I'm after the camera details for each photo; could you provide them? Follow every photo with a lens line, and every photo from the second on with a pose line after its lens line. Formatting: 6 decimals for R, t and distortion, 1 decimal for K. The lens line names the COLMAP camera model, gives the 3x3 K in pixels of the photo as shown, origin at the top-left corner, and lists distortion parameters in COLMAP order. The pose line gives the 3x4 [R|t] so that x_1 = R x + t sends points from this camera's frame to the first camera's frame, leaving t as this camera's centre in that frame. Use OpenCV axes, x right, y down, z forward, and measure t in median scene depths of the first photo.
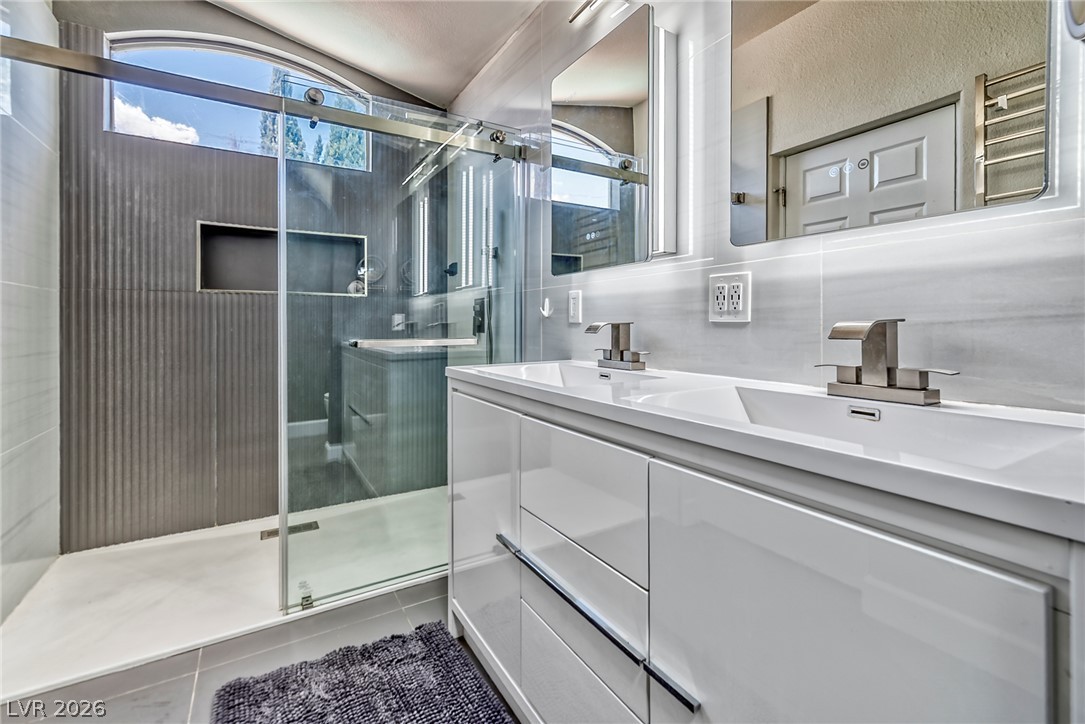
lens RADIAL K [[475.3, 0, 565.3], [0, 475.3, 328.1], [0, 0, 1]] dist [0.000482, 0.000582]
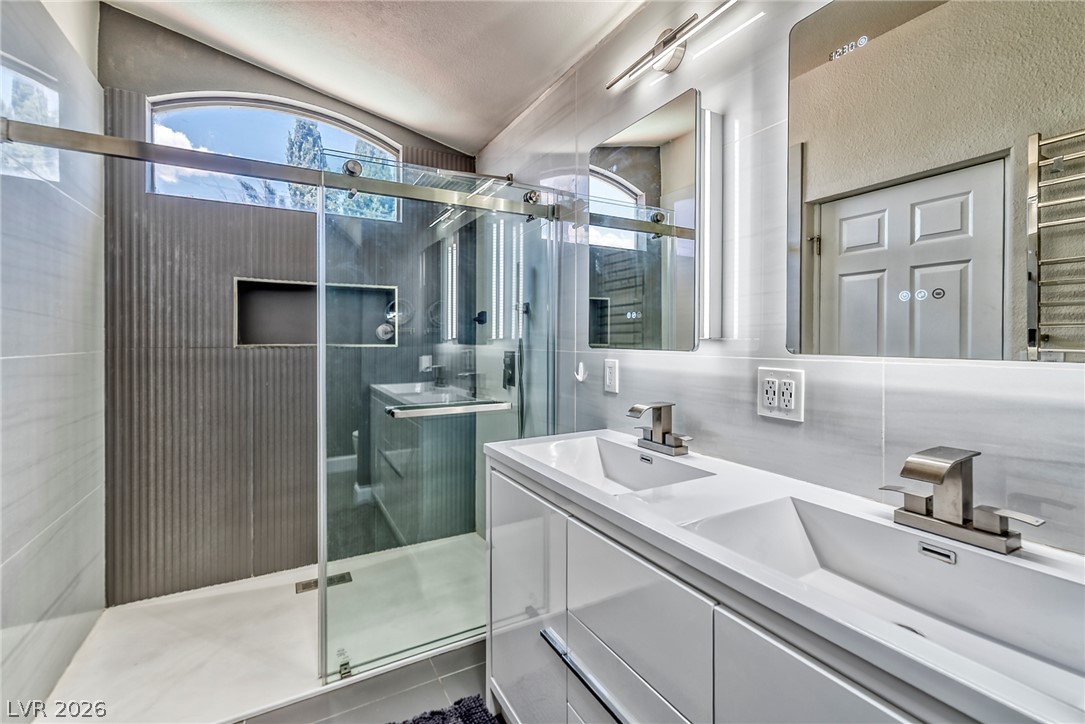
lens RADIAL K [[473.8, 0, 567.0], [0, 473.8, 344.6], [0, 0, 1]] dist [0.000752, 0.000196]
pose [[0.999515, 0.002654, -0.031024, -0.033576], [-0.002509, 0.999986, 0.004714, -0.093324], [0.031036, -0.004634, 0.999508, 0.010105]]
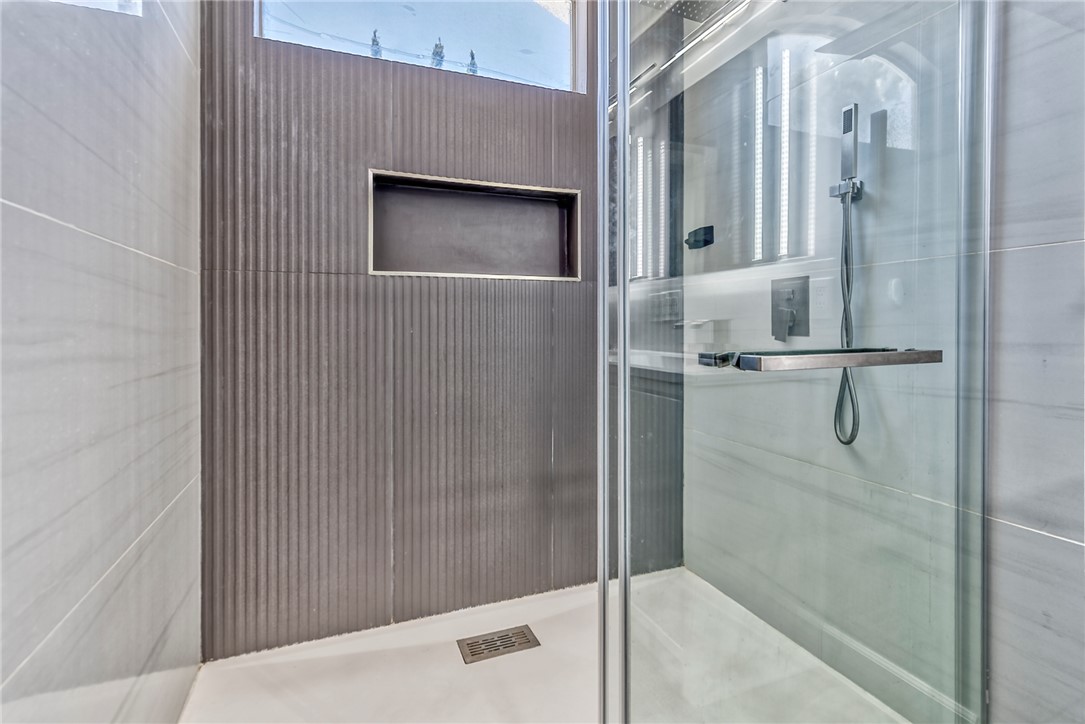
lens RADIAL K [[480.8, 0, 516.1], [0, 480.8, 328.5], [0, 0, 1]] dist [0.001721, -0.000189]
pose [[0.977895, -0.001052, -0.209092, -0.448296], [0.001022, 0.999999, -0.000251, 0.000297], [0.209092, 0.000032, 0.977896, 0.396189]]
